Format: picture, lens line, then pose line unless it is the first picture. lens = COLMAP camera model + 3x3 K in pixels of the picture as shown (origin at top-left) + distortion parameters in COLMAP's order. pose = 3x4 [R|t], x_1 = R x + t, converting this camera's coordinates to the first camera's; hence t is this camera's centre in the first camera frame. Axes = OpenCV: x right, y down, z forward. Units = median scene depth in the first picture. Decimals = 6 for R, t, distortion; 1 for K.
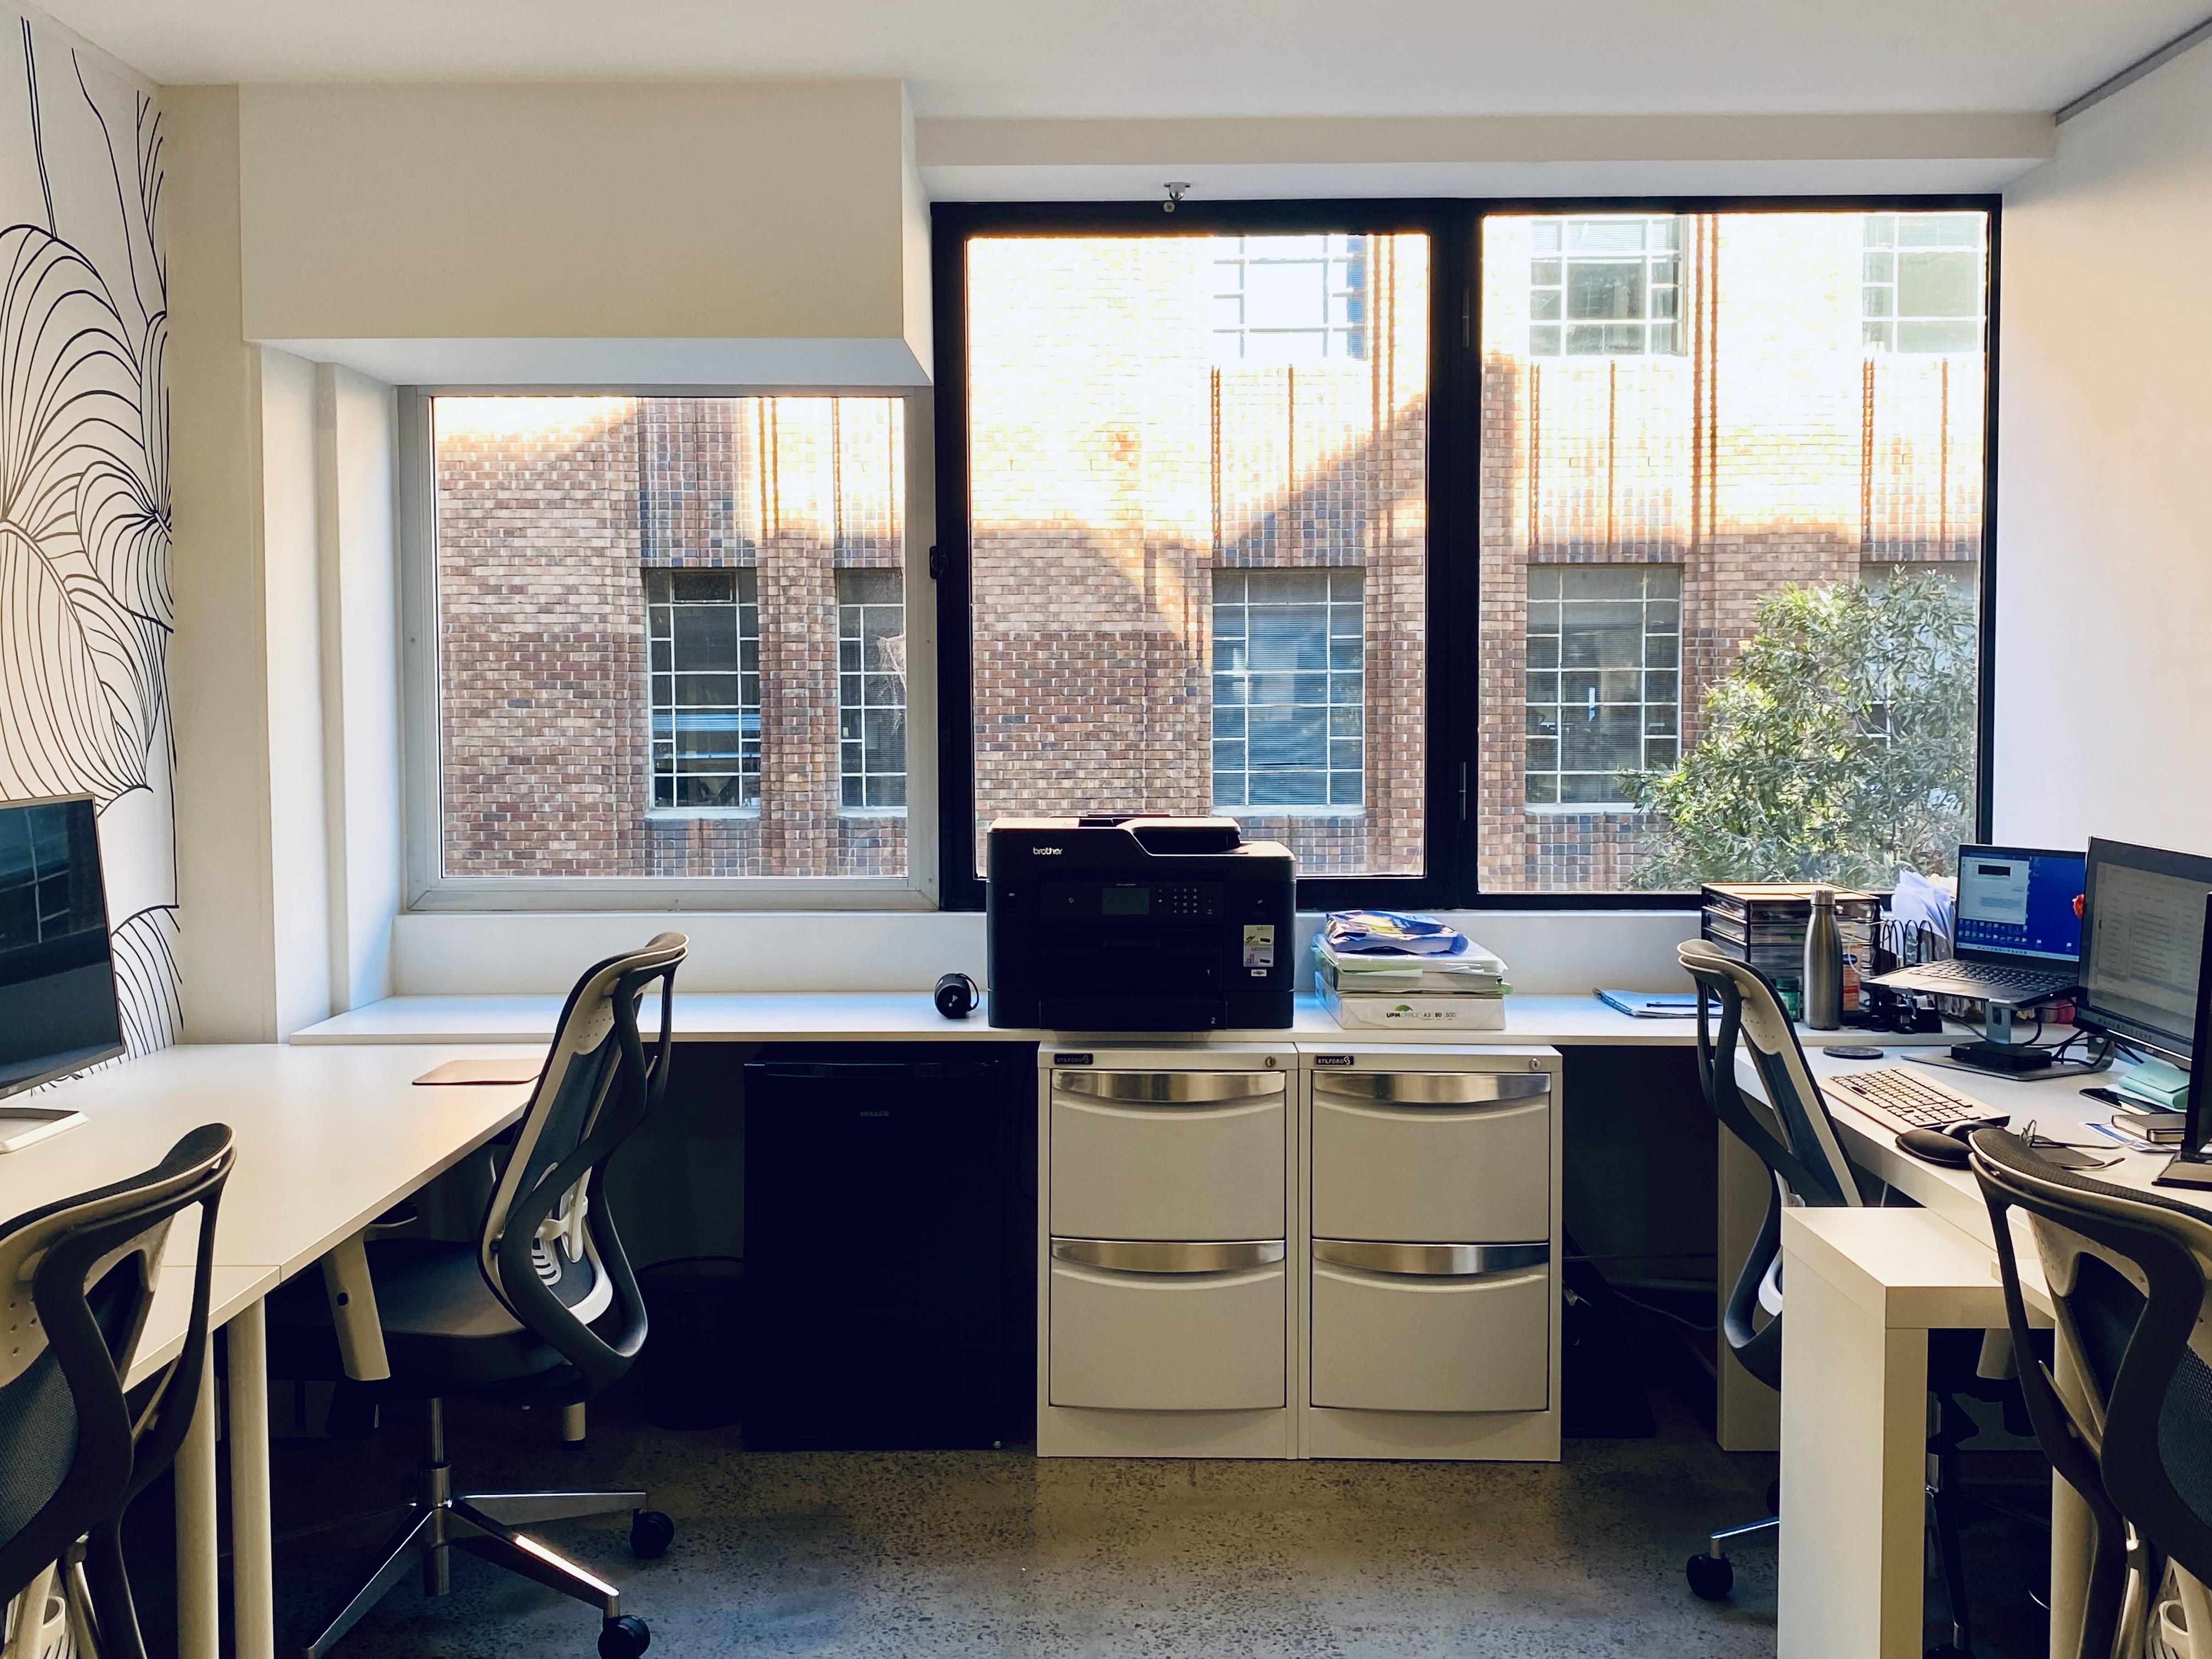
lens RADIAL K [[2158.1, 0, 1106.2], [0, 2158.1, 791.5], [0, 0, 1]] dist [0.002512, -0.002199]
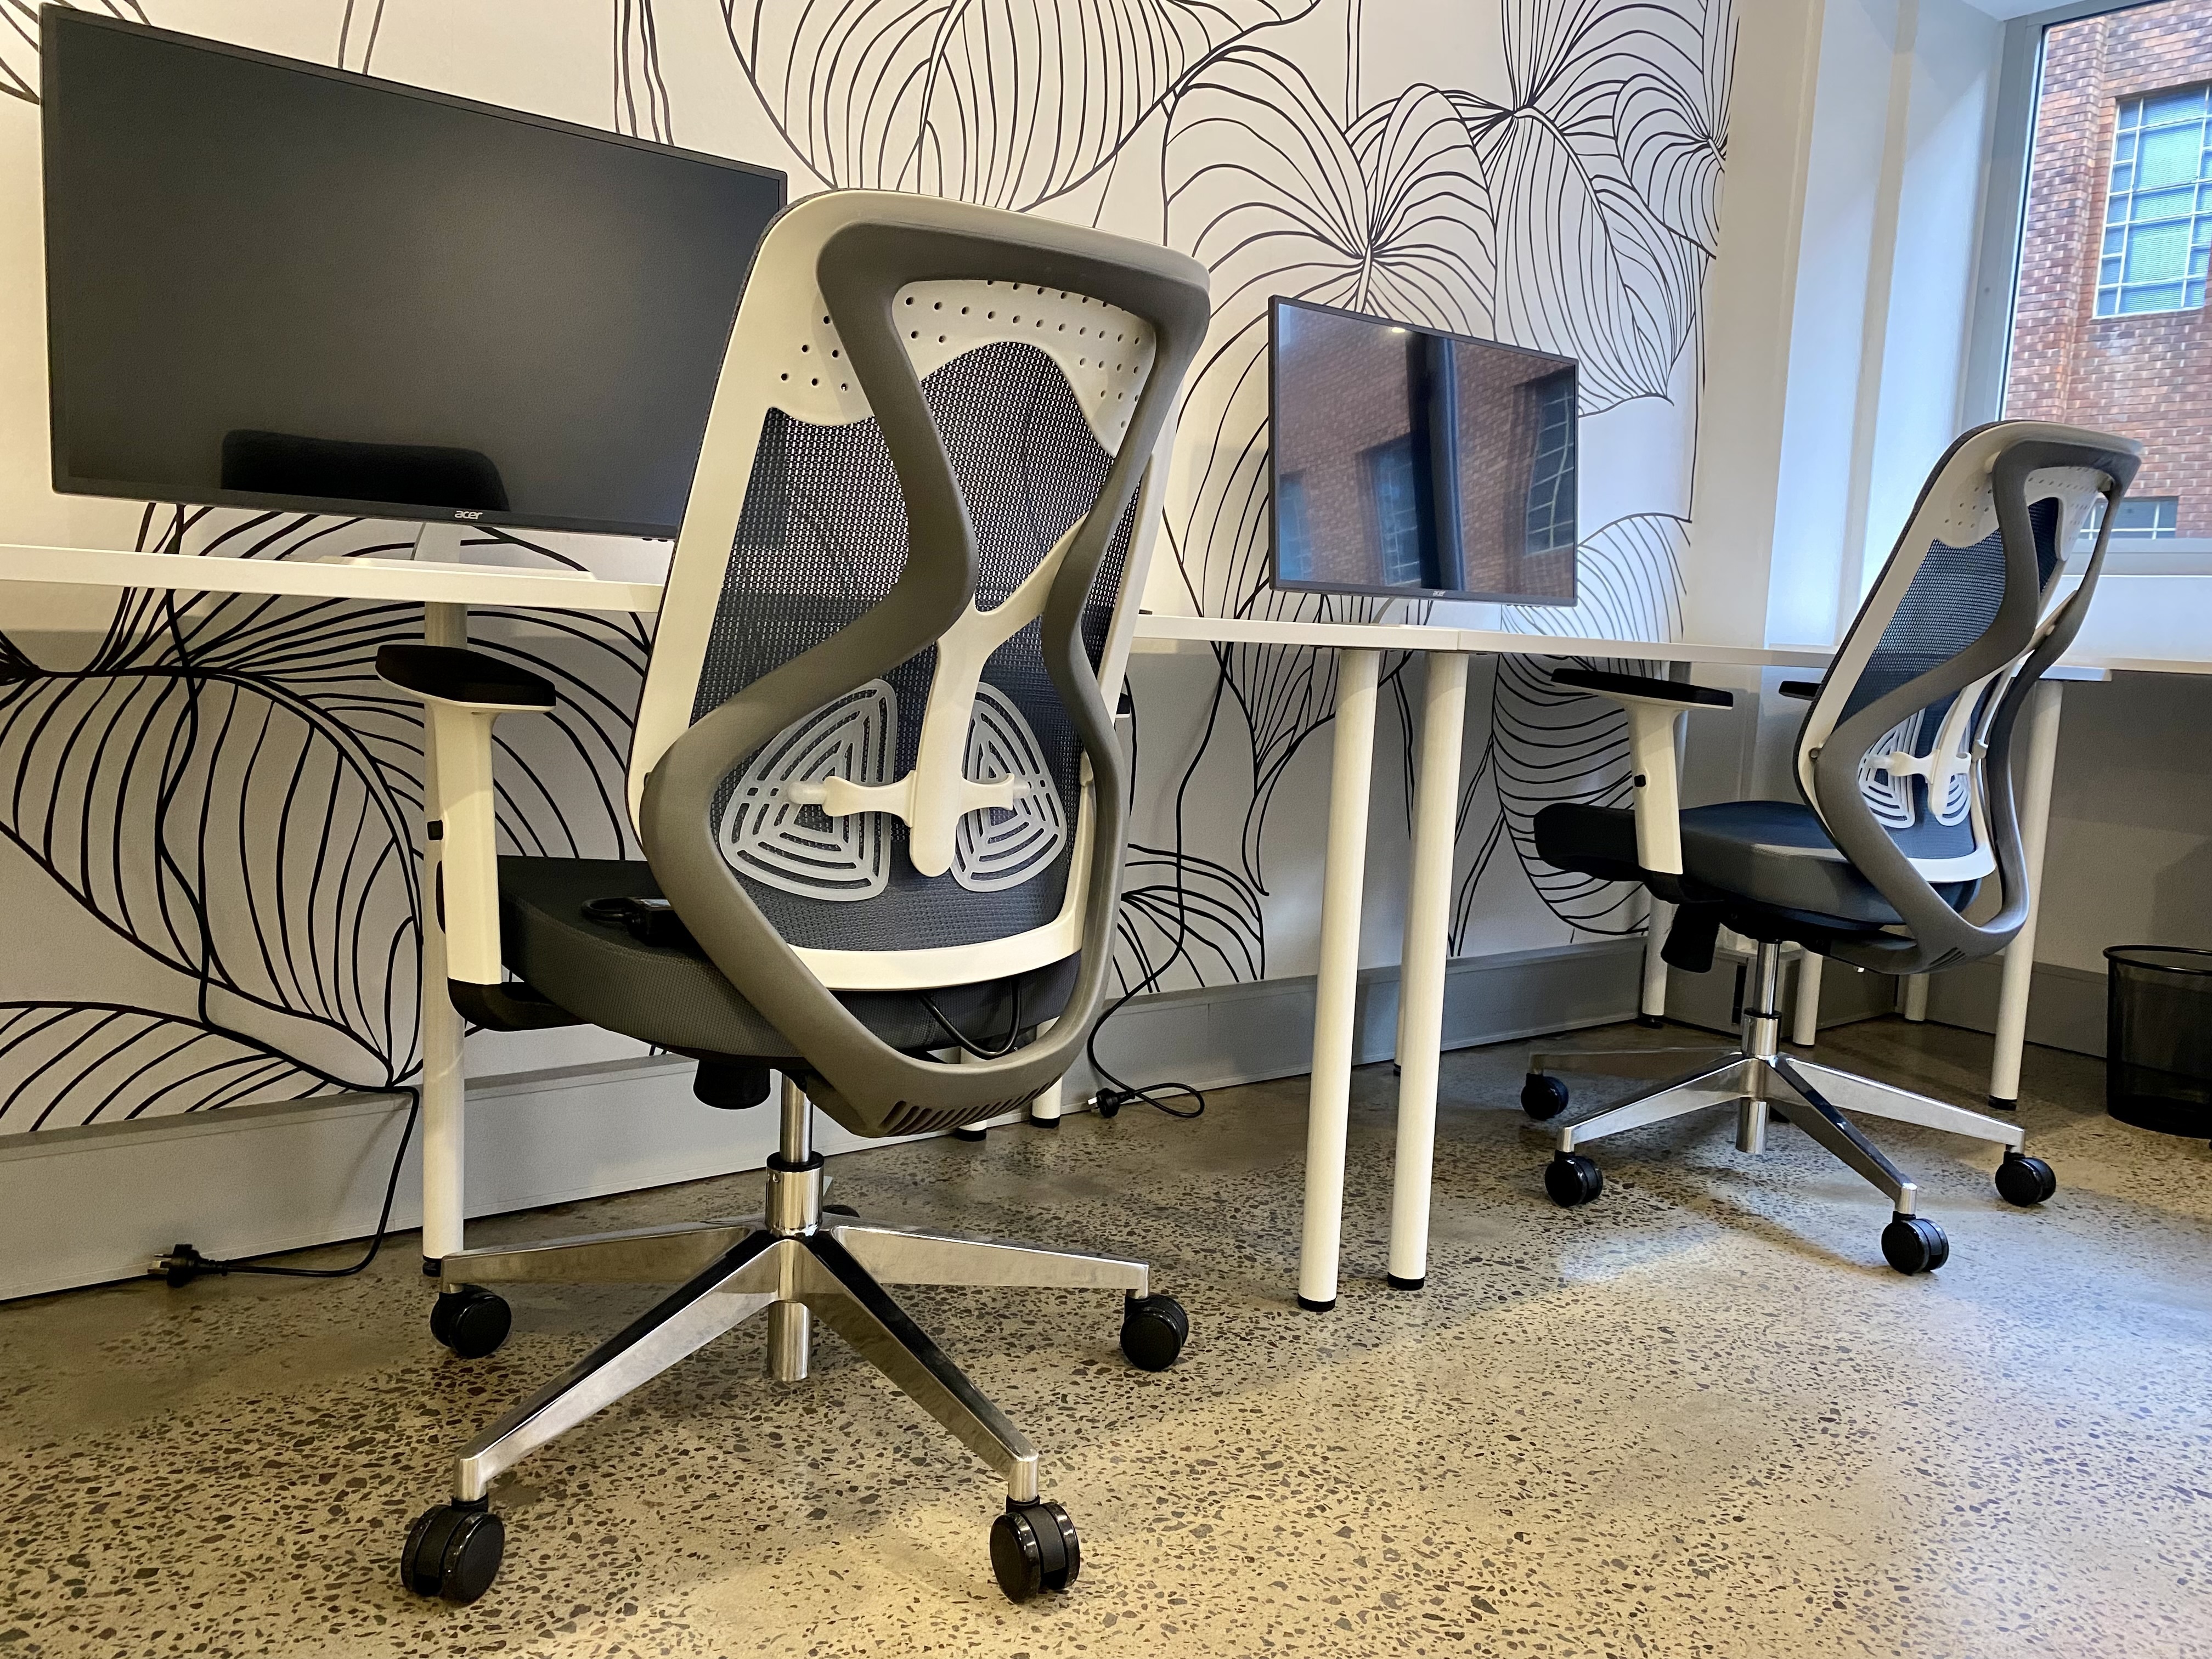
lens RADIAL K [[1651.0, 0, 1140.3], [0, 1651.0, 833.1], [0, 0, 1]] dist [-0.003996, 0.004295]
pose [[0.620492, 0.126132, -0.774003, 0.056106], [-0.085049, 0.991983, 0.093474, 0.160455], [0.779588, 0.007829, 0.626244, 0.288564]]
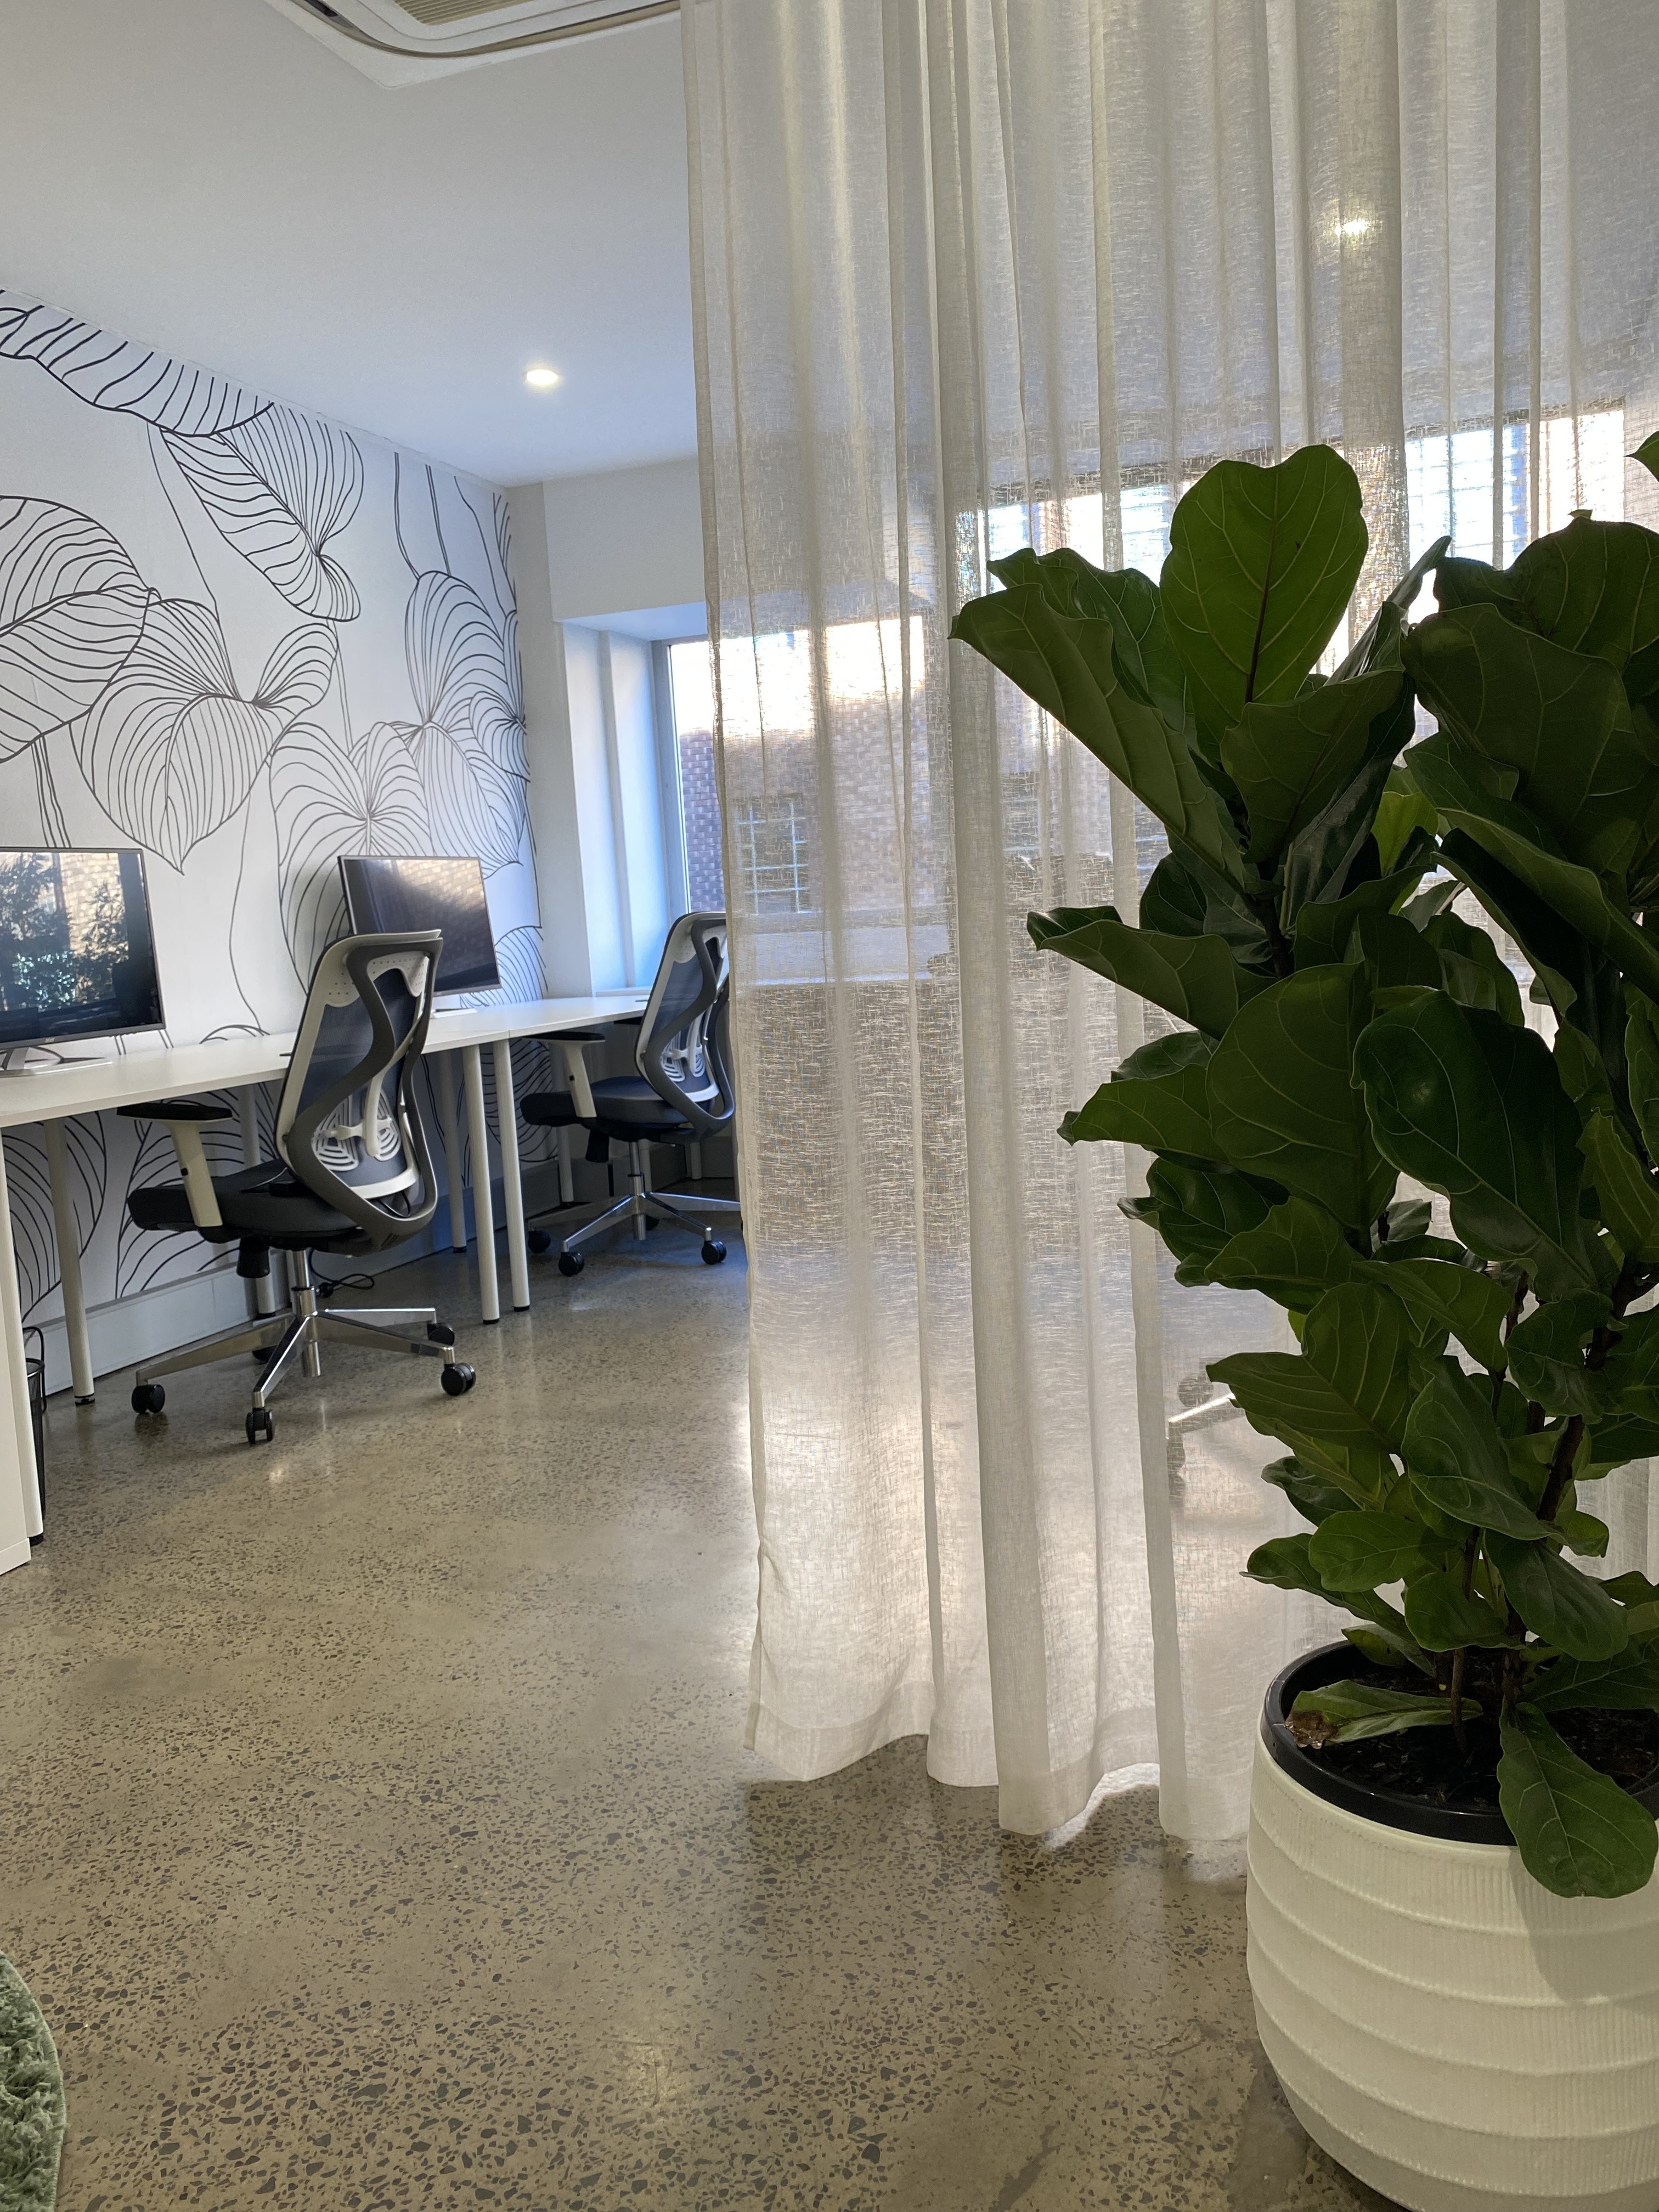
lens RADIAL K [[1651.0, 0, 829.5], [0, 1651.0, 1106.0], [0, 0, 1]] dist [-0.003996, 0.004295]
pose [[0.938283, -0.013520, -0.345605, 0.330346], [0.042612, 0.996142, 0.076718, 0.116248], [0.343234, -0.086711, 0.935239, -0.310820]]
